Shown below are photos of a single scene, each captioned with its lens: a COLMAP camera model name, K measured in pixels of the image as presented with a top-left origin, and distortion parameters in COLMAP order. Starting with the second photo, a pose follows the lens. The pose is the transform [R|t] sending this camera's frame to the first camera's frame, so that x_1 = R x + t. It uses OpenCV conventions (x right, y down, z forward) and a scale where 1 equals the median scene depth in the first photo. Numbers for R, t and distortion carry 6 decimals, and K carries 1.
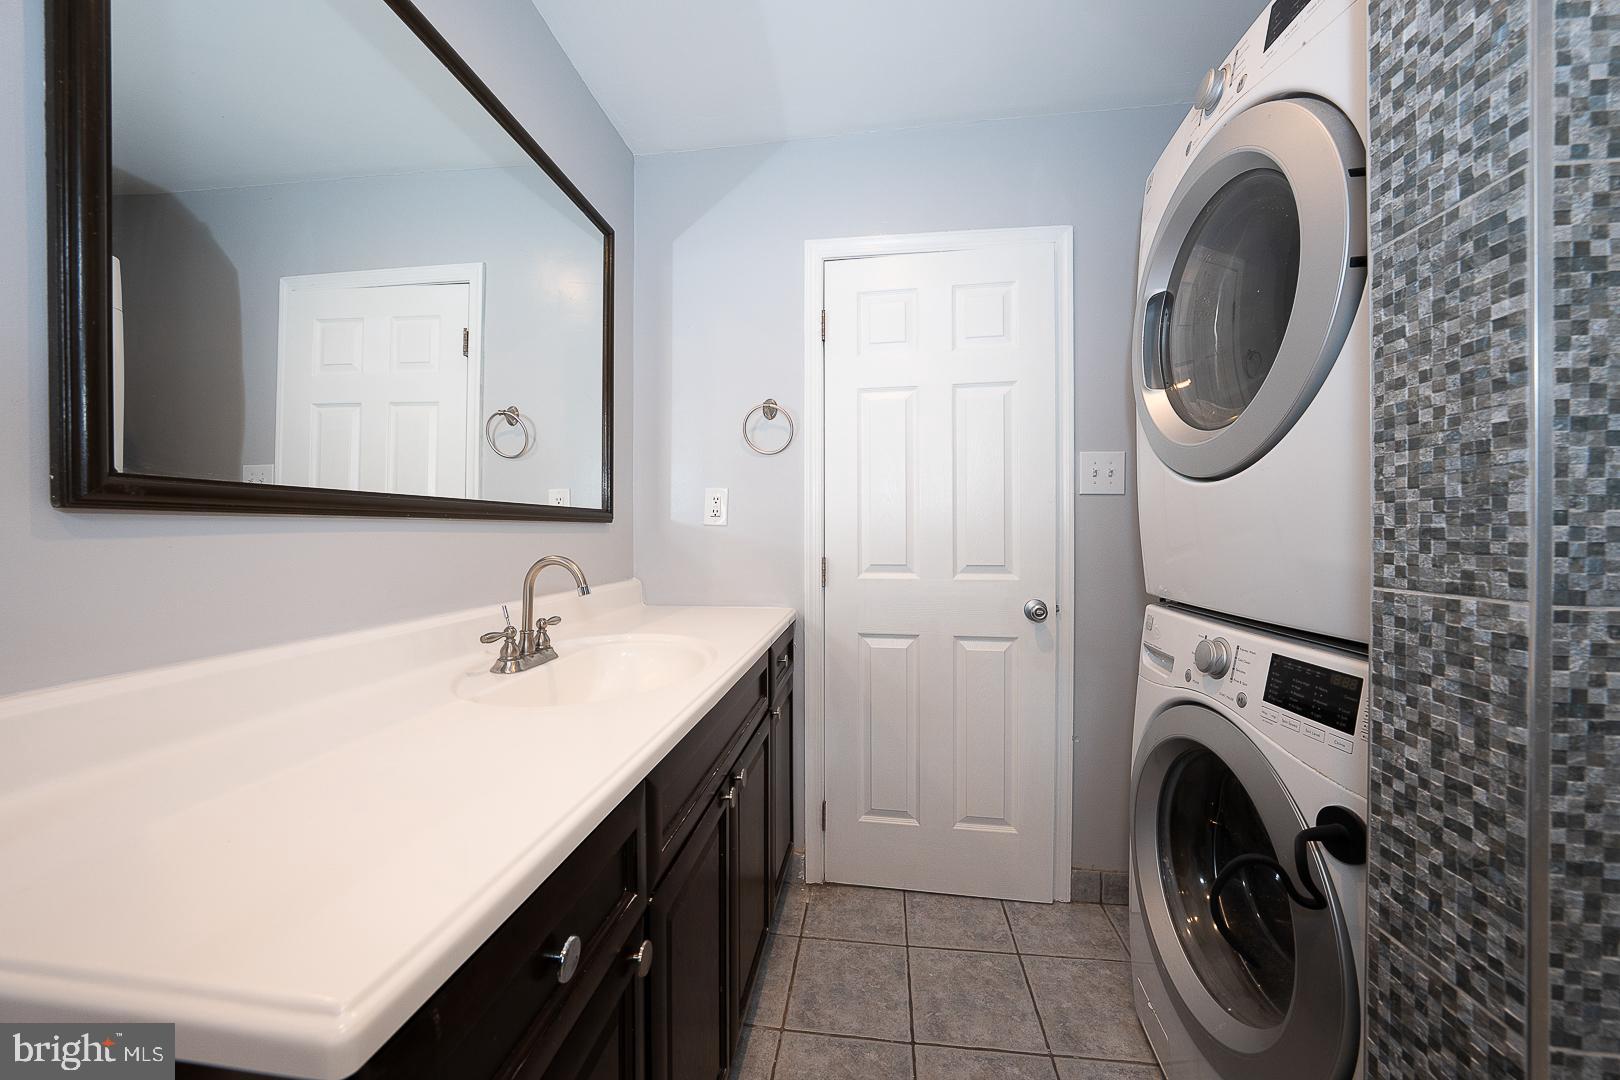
lens RADIAL K [[555.7, 0, 812.0], [0, 555.7, 537.4], [0, 0, 1]] dist [-0.028650, 0.005327]
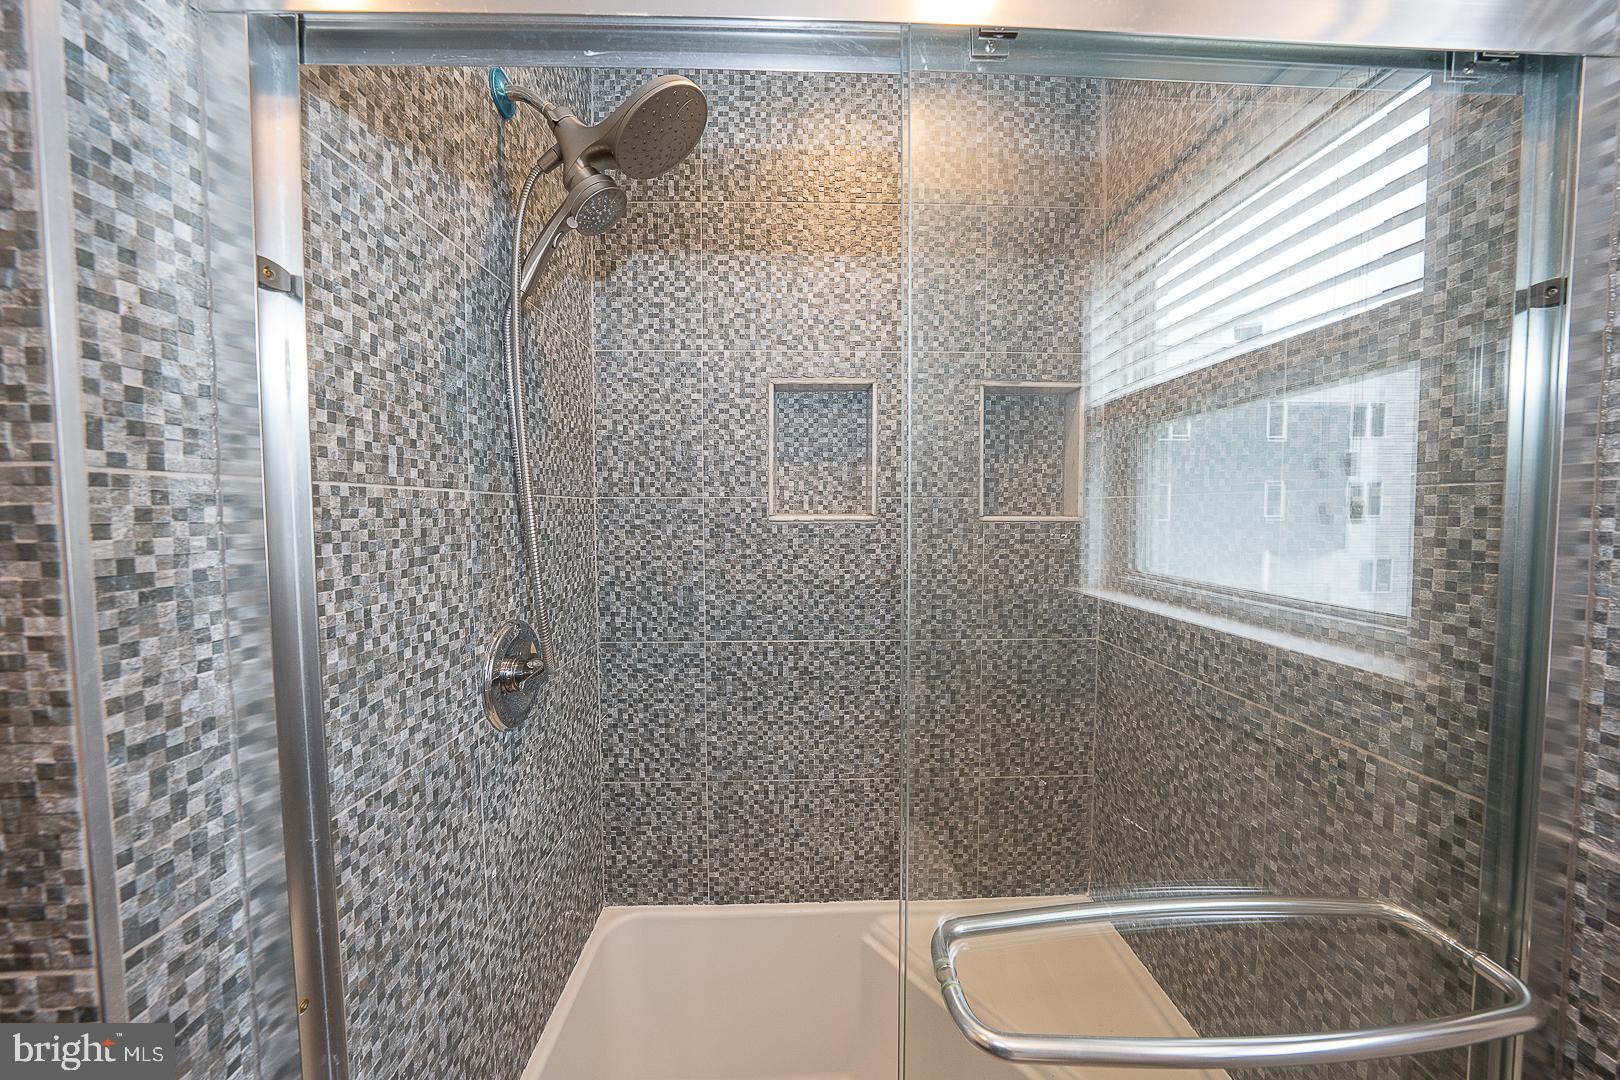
lens RADIAL K [[555.7, 0, 812.0], [0, 555.7, 537.4], [0, 0, 1]] dist [-0.028650, 0.005327]
pose [[-0.152127, -0.049338, 0.987129, 0.334575], [0.010994, 0.998607, 0.051606, -0.621492], [-0.988300, 0.018703, -0.151373, -0.039917]]
